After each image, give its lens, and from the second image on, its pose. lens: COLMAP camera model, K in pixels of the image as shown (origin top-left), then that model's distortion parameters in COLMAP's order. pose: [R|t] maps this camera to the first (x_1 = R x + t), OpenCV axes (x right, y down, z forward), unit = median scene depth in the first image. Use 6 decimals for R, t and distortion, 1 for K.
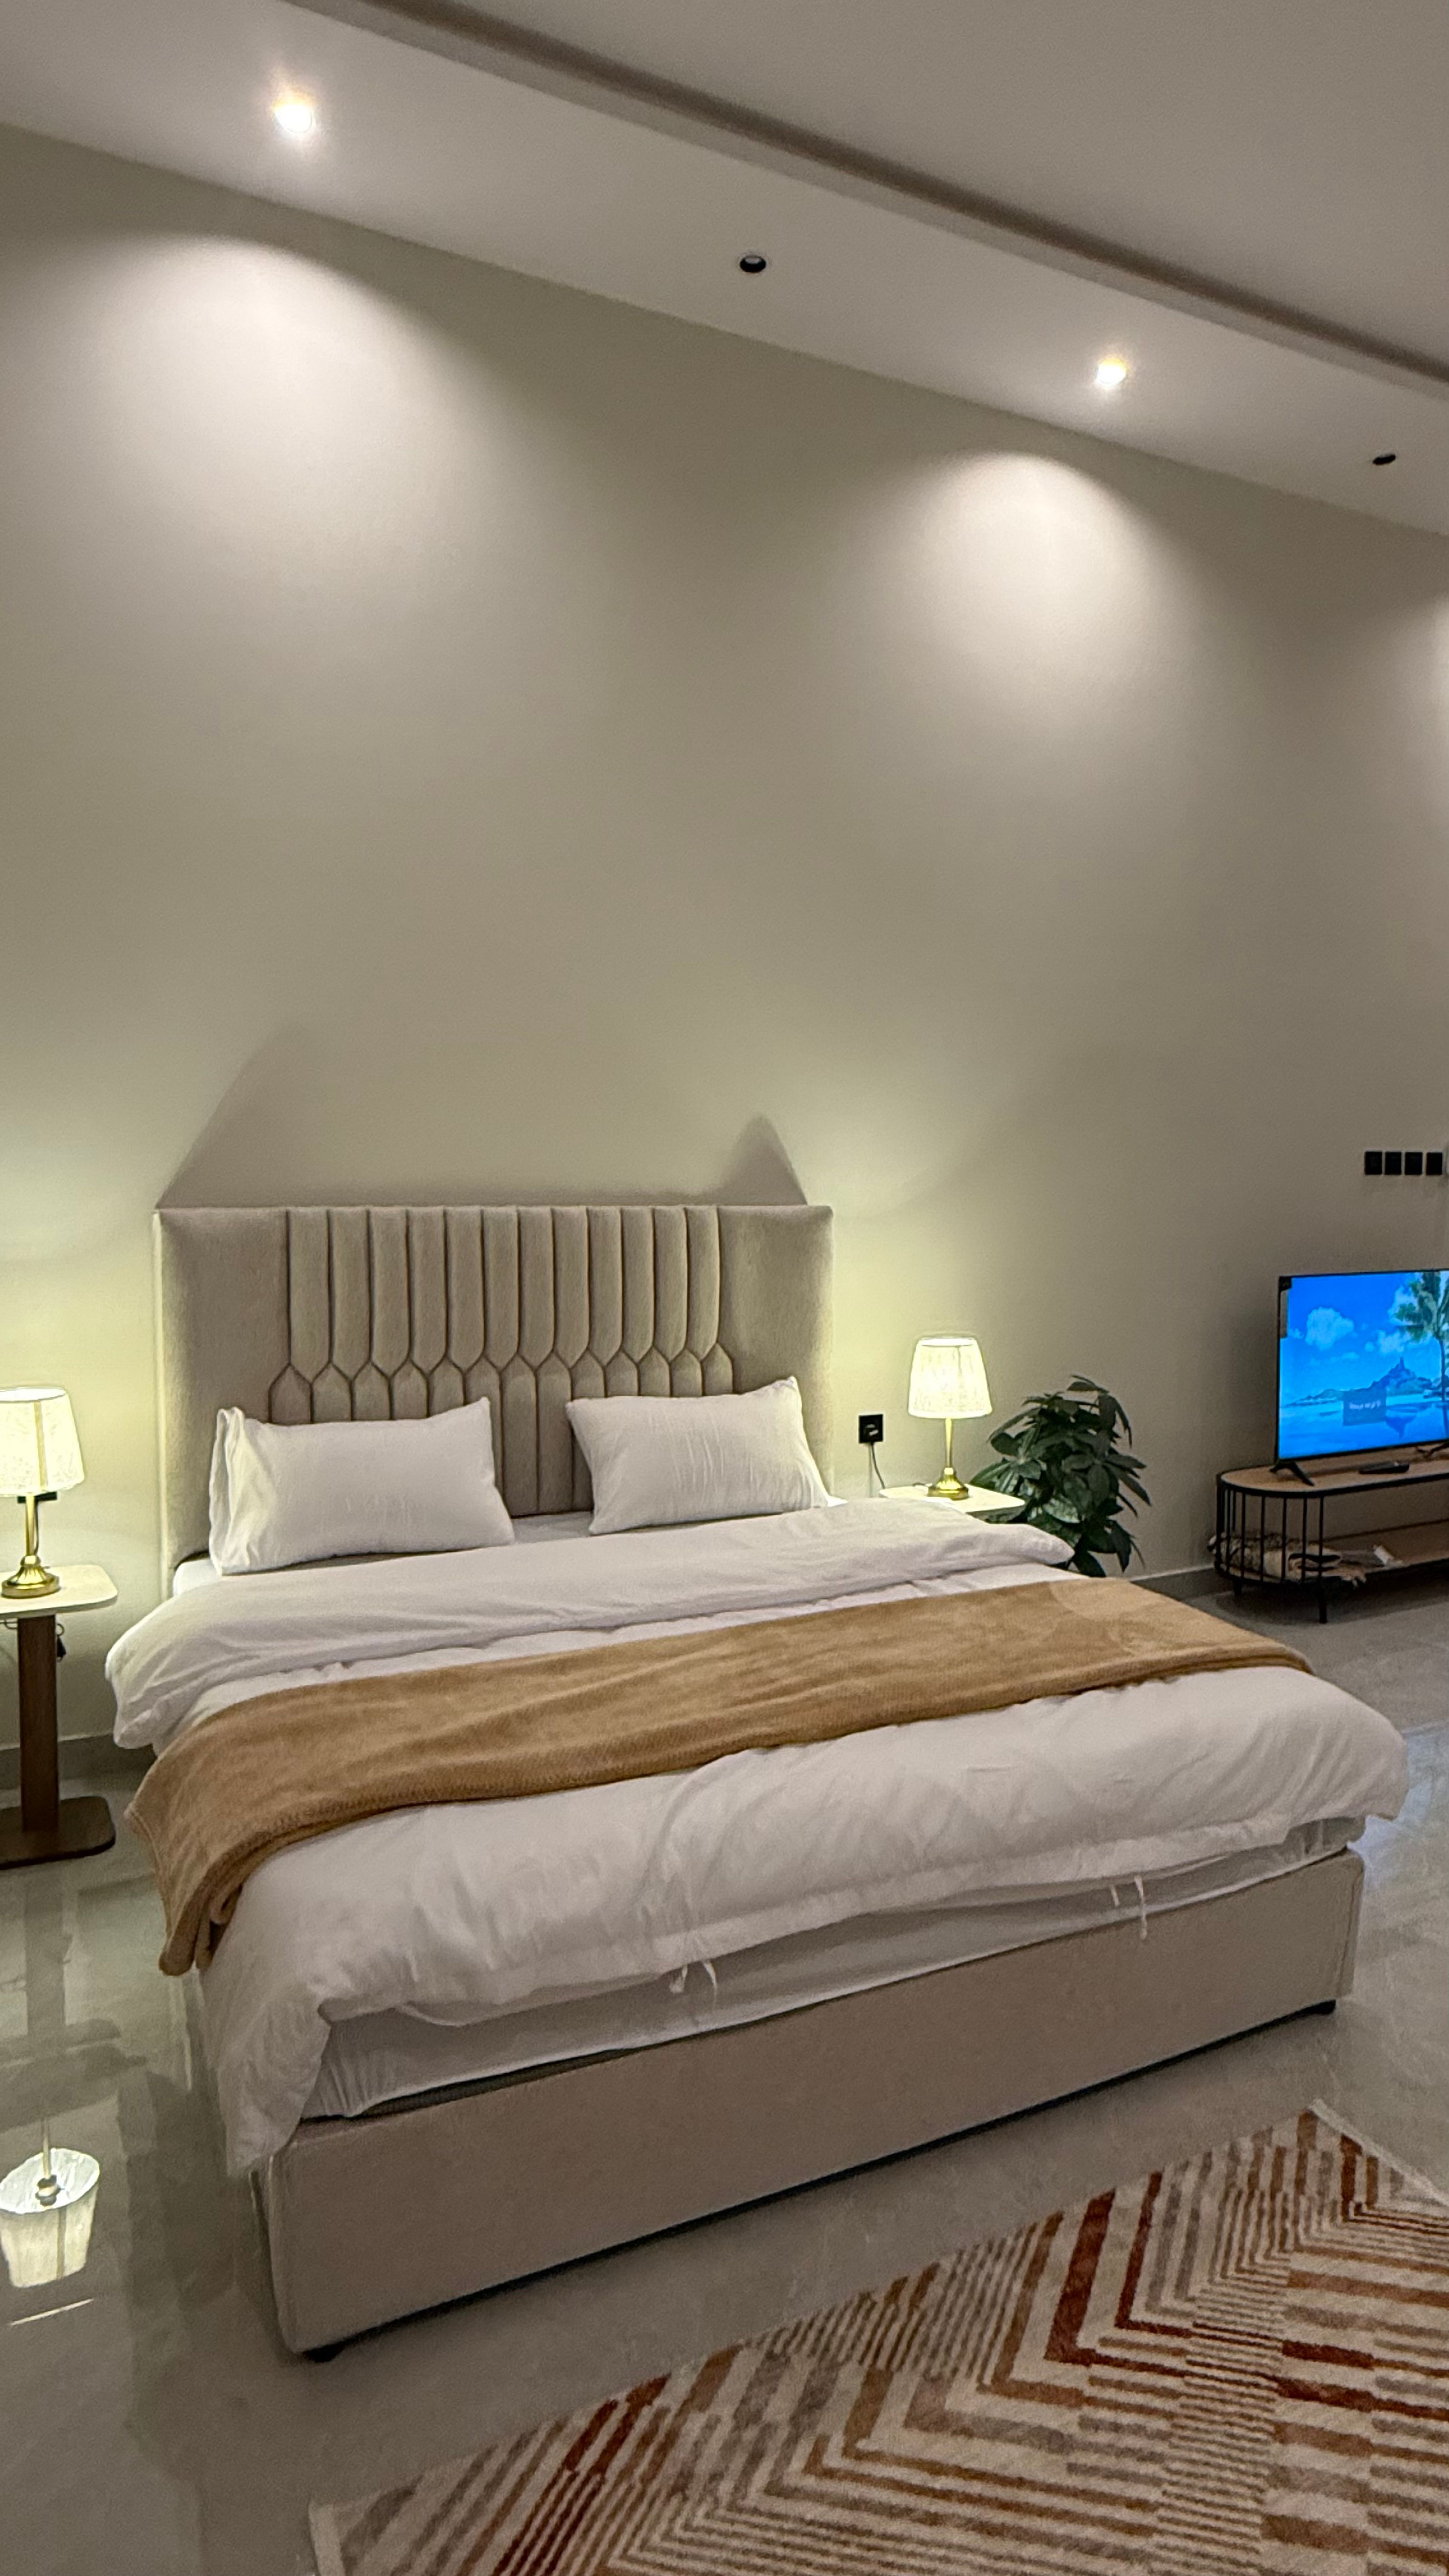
lens RADIAL K [[1331.7, 0, 724.5], [0, 1331.7, 1288.0], [0, 0, 1]] dist [0.038560, -0.022113]
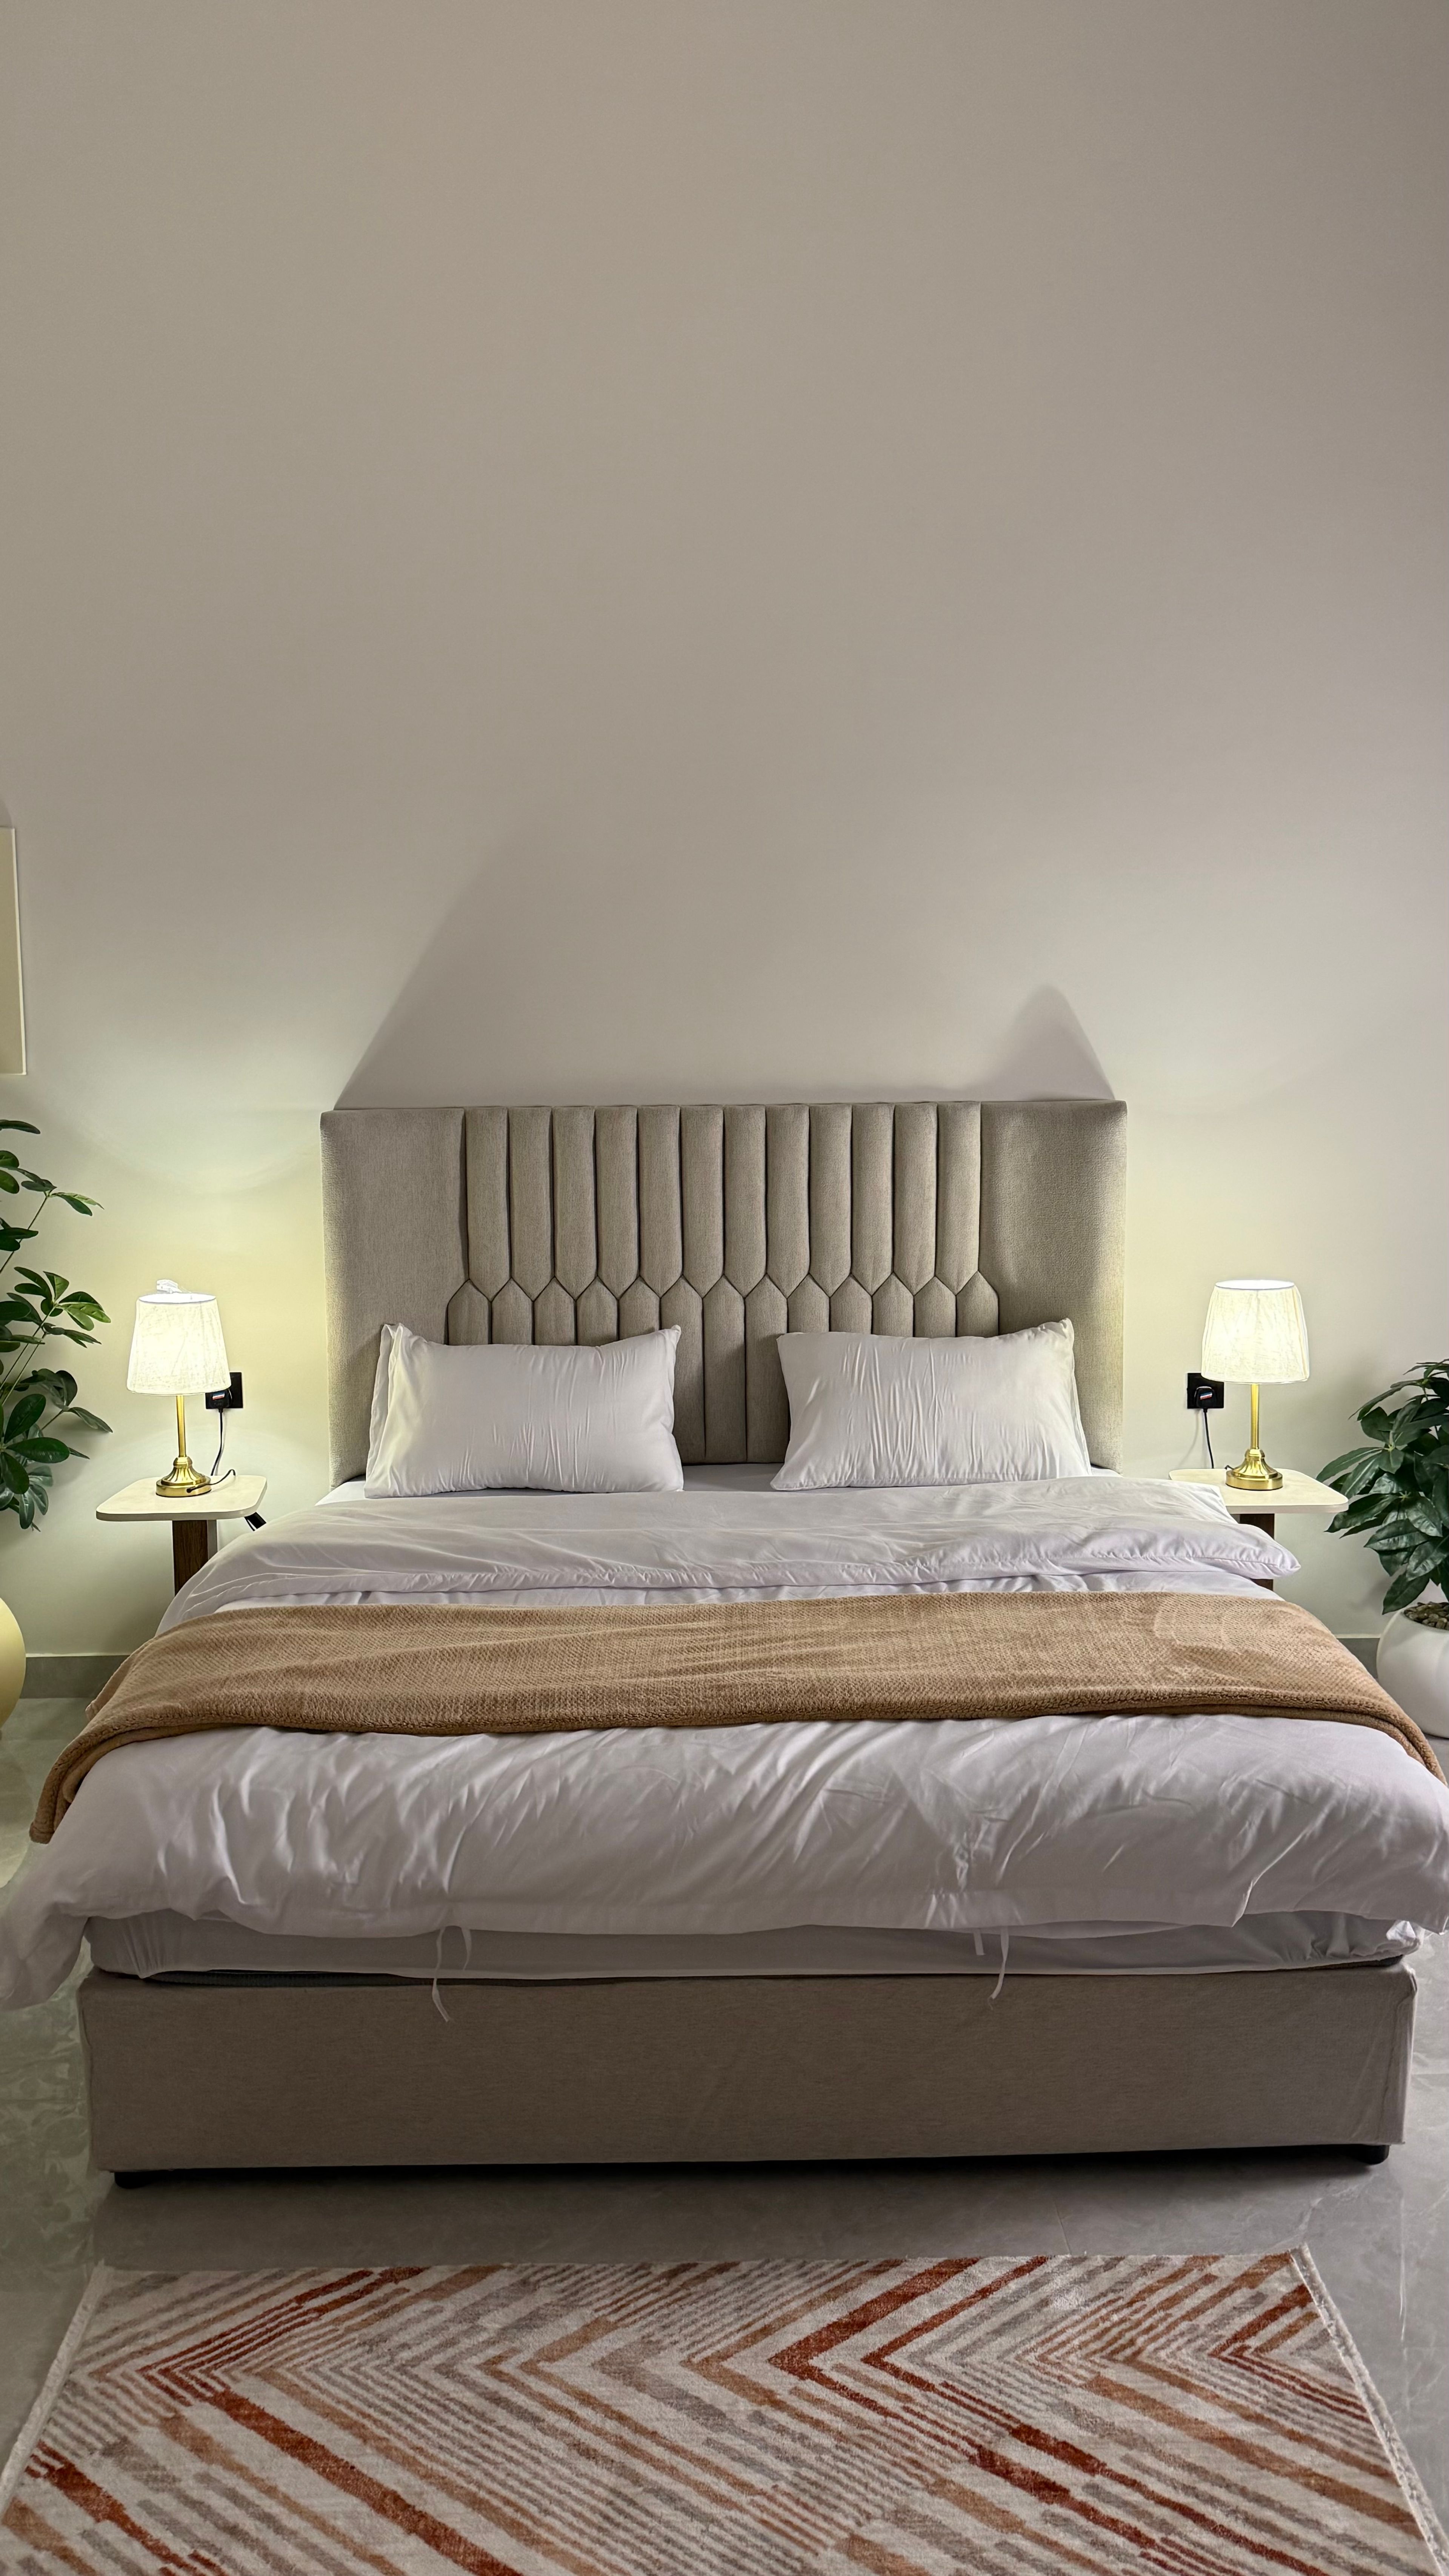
lens RADIAL K [[1876.1, 0, 724.5], [0, 1876.1, 1288.0], [0, 0, 1]] dist [0.005718, 0.005175]
pose [[0.901542, 0.041221, -0.430724, 0.555126], [-0.011520, 0.997386, 0.071338, -0.043597], [0.432539, -0.059352, 0.899660, -0.120407]]
